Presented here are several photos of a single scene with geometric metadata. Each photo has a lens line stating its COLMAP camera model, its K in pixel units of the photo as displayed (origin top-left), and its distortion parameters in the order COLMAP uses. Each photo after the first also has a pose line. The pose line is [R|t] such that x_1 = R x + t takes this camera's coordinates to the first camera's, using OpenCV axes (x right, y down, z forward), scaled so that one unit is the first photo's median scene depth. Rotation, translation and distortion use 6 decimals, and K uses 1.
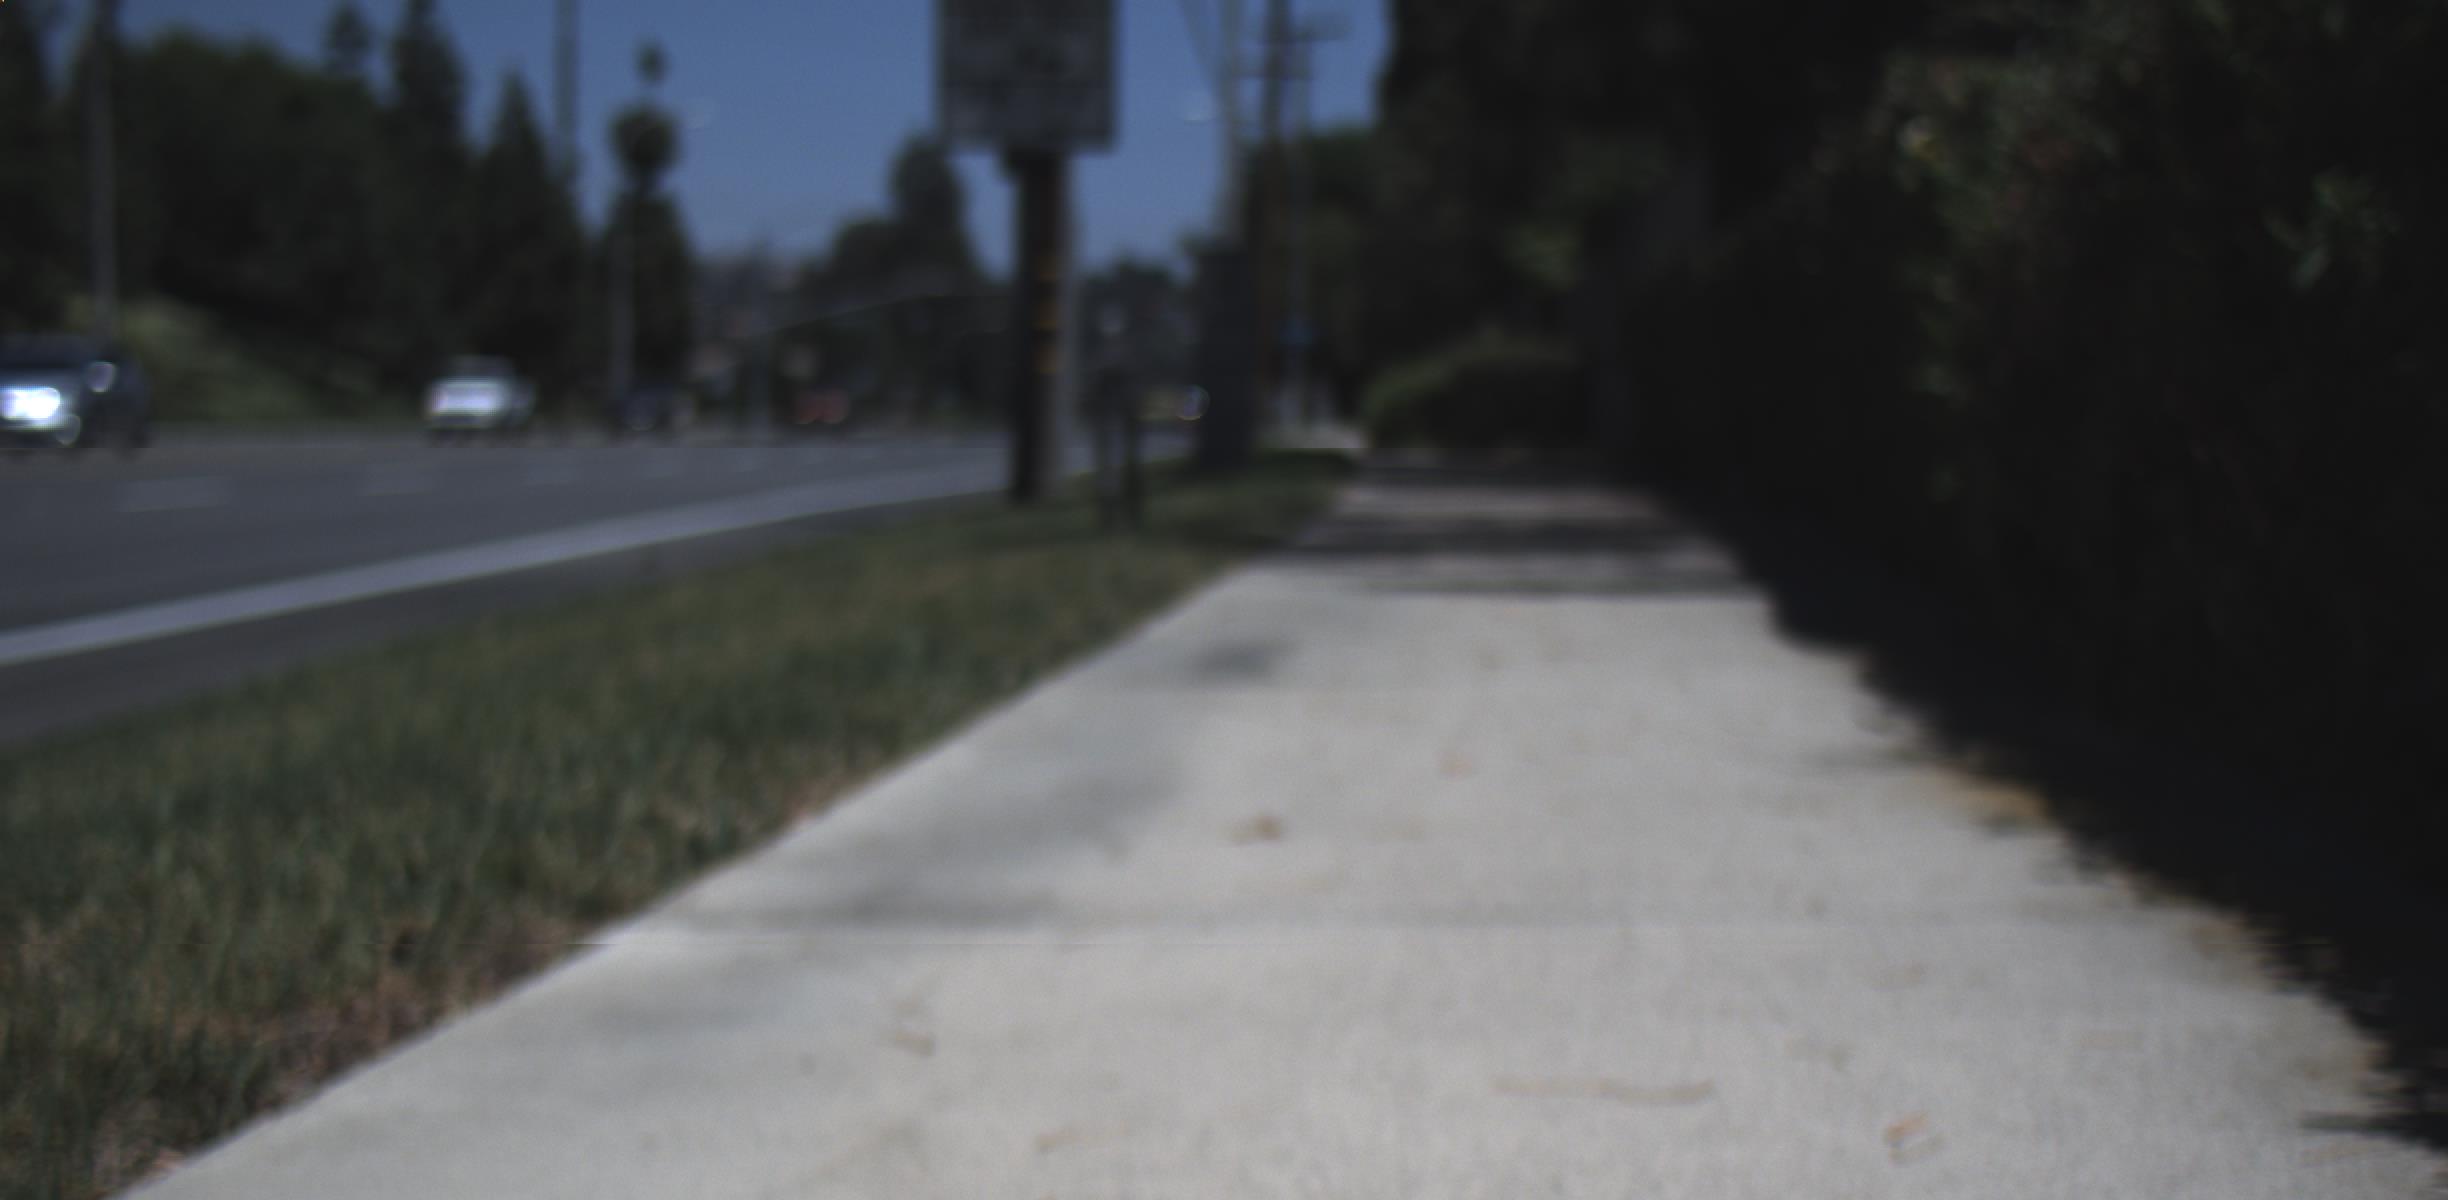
lens RADIAL K [[4571.6, 0, 1224.0], [0, 4571.6, 600.0], [0, 0, 1]] dist [-0.003571, 0.392736]
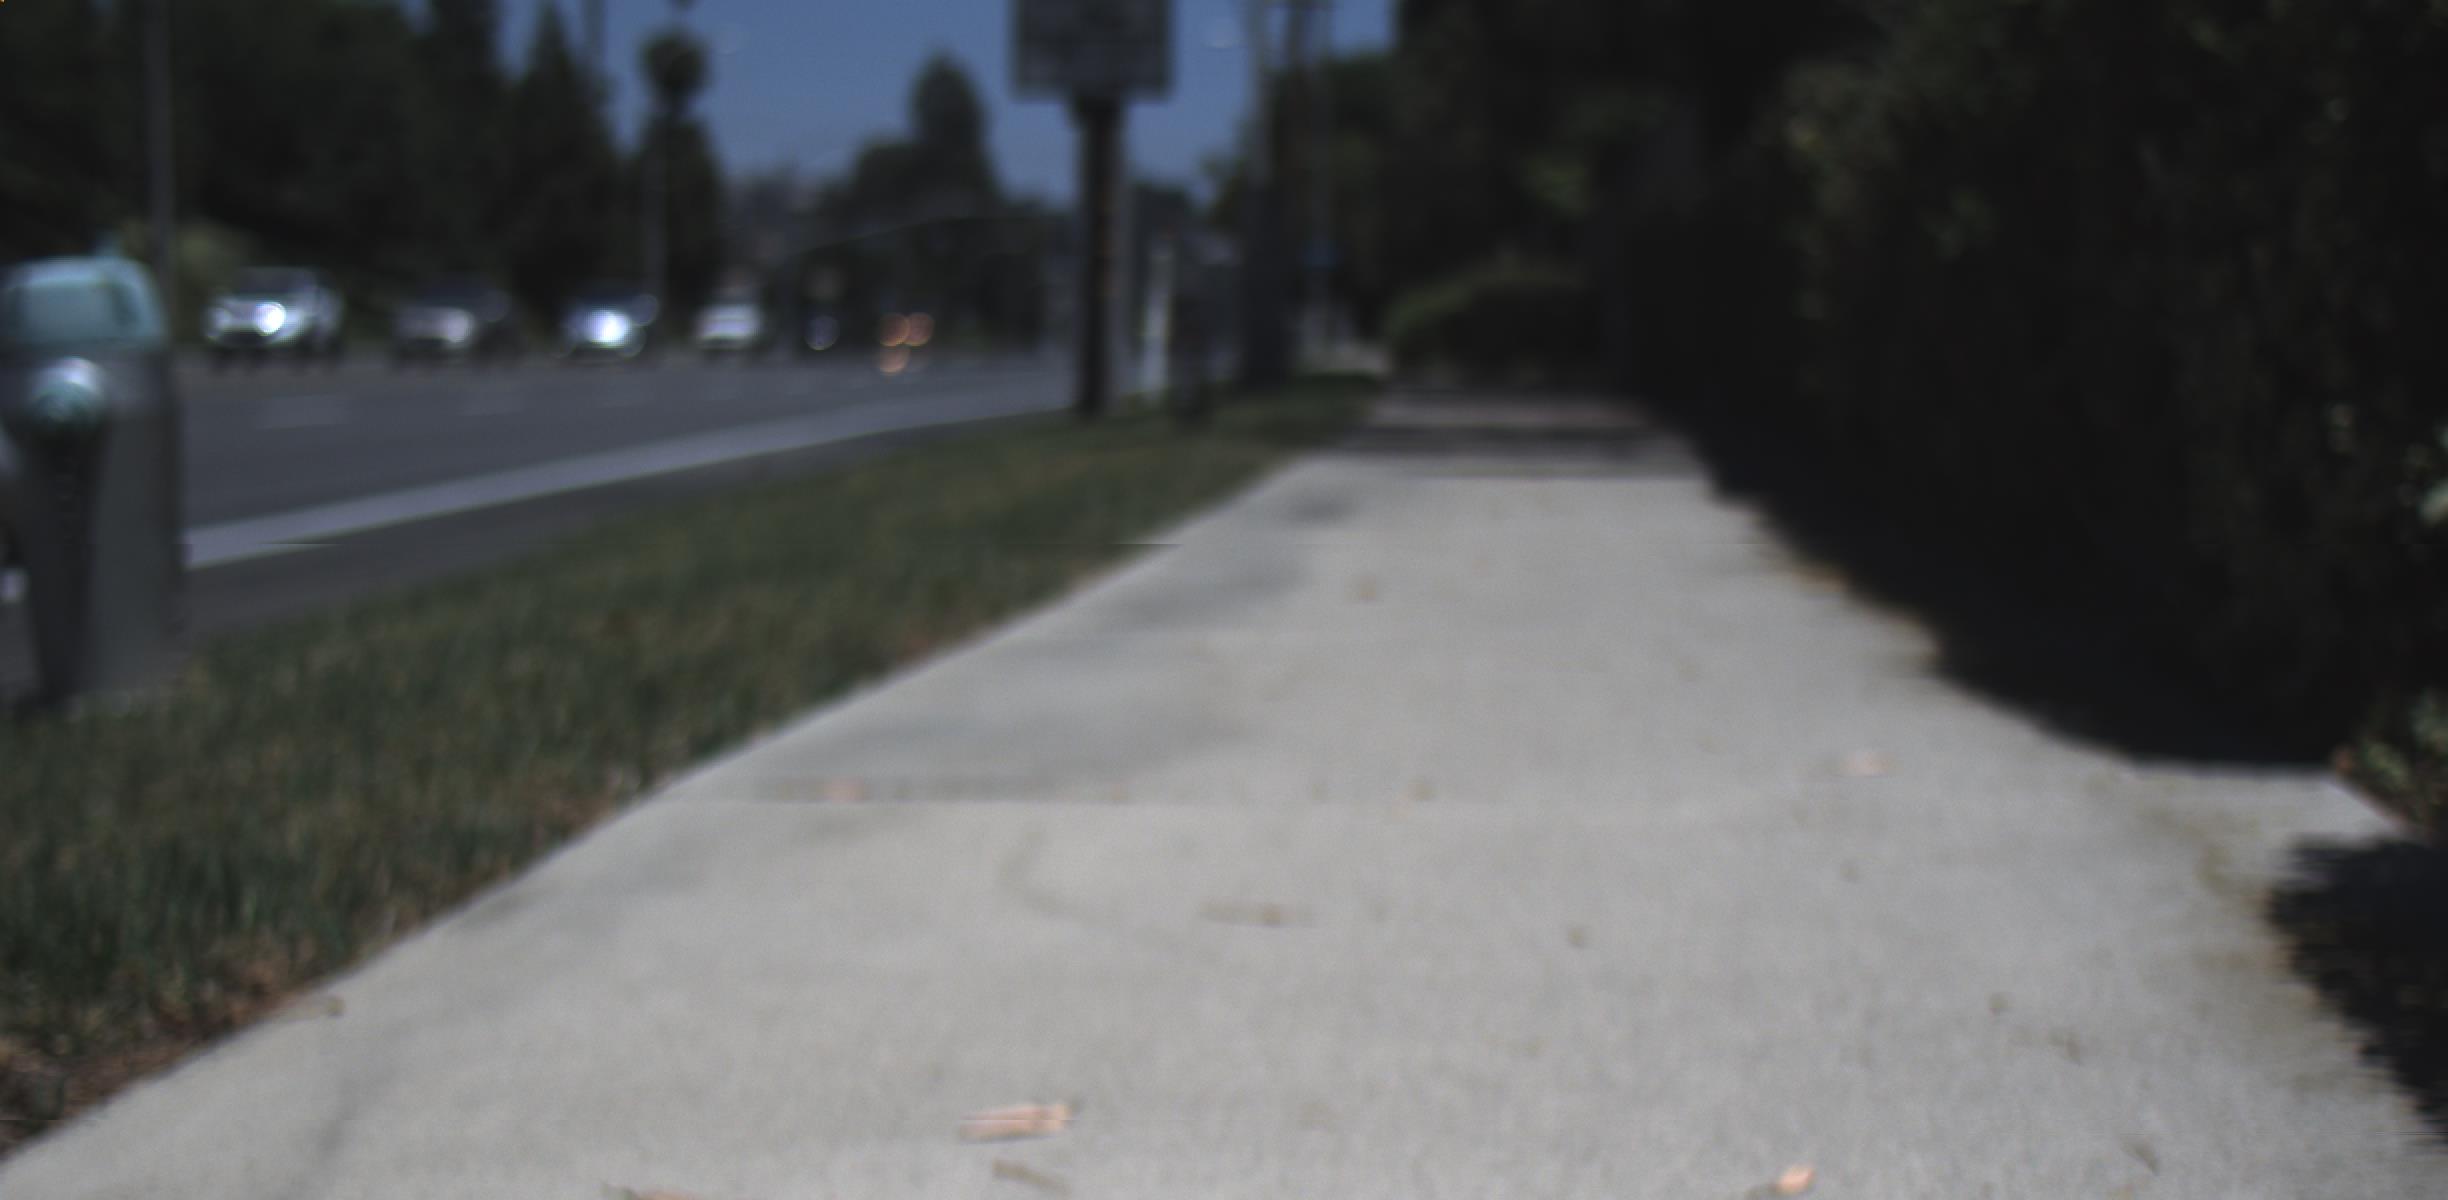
lens RADIAL K [[4571.6, 0, 1224.0], [0, 4571.6, 600.0], [0, 0, 1]] dist [-0.003571, 0.392736]
pose [[0.999993, -0.000092, -0.003801, -0.001465], [0.000157, 0.999851, 0.017266, 0.001100], [0.003799, -0.017267, 0.999844, -0.027034]]
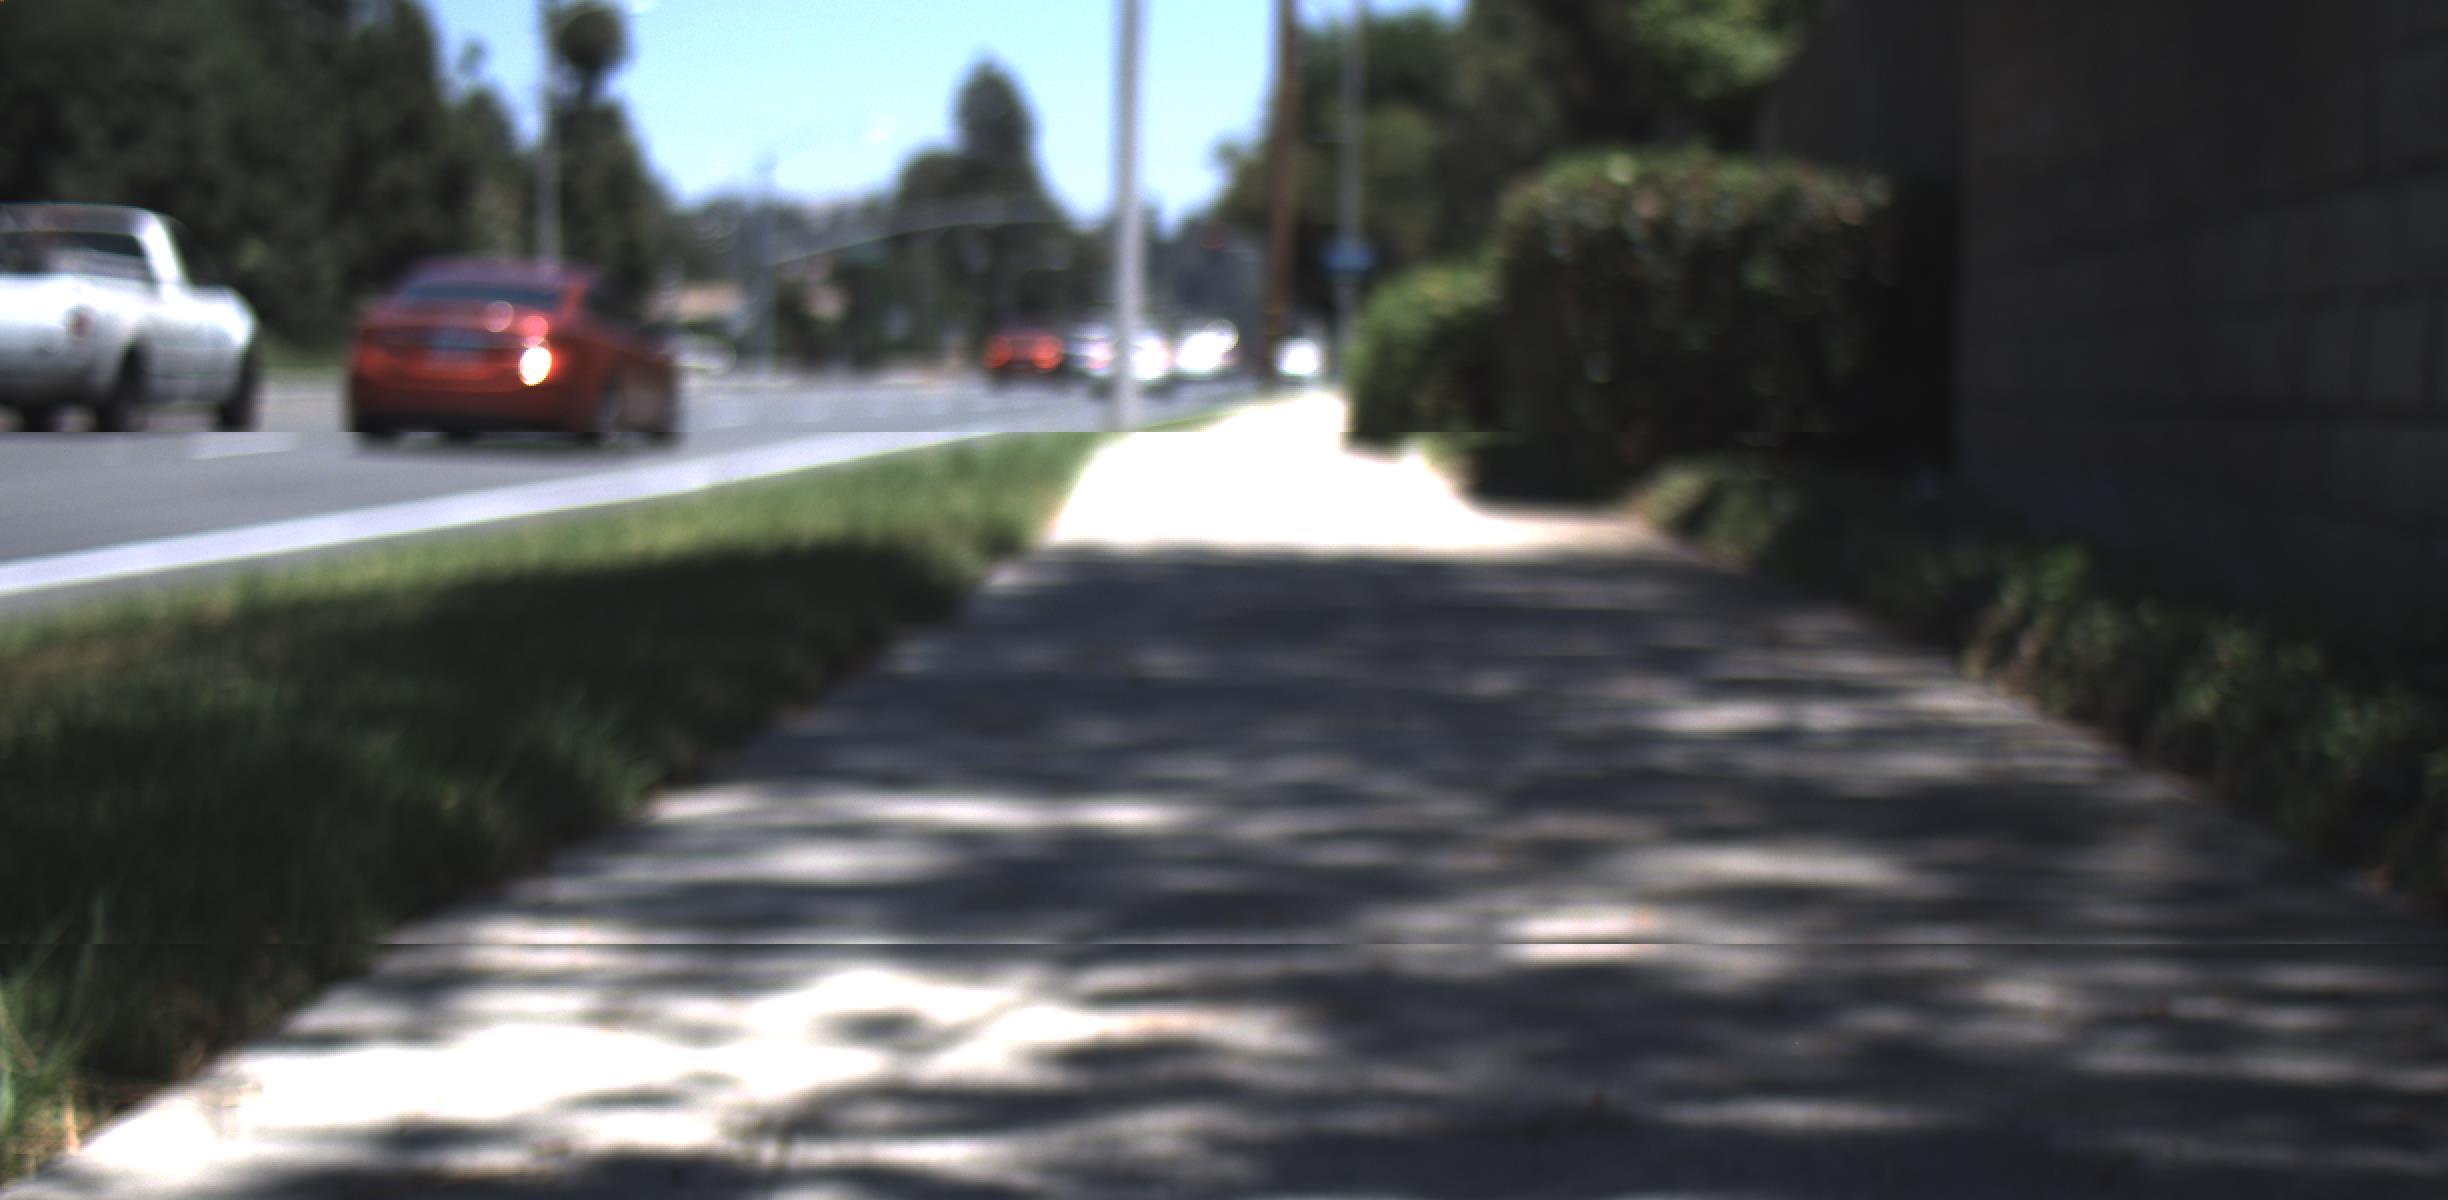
lens RADIAL K [[4571.6, 0, 1224.0], [0, 4571.6, 600.0], [0, 0, 1]] dist [-0.003571, 0.392736]
pose [[0.999741, -0.001374, -0.022724, 0.014887], [0.001660, 0.999920, 0.012541, -0.011028], [0.022705, -0.012575, 0.999663, 0.256094]]
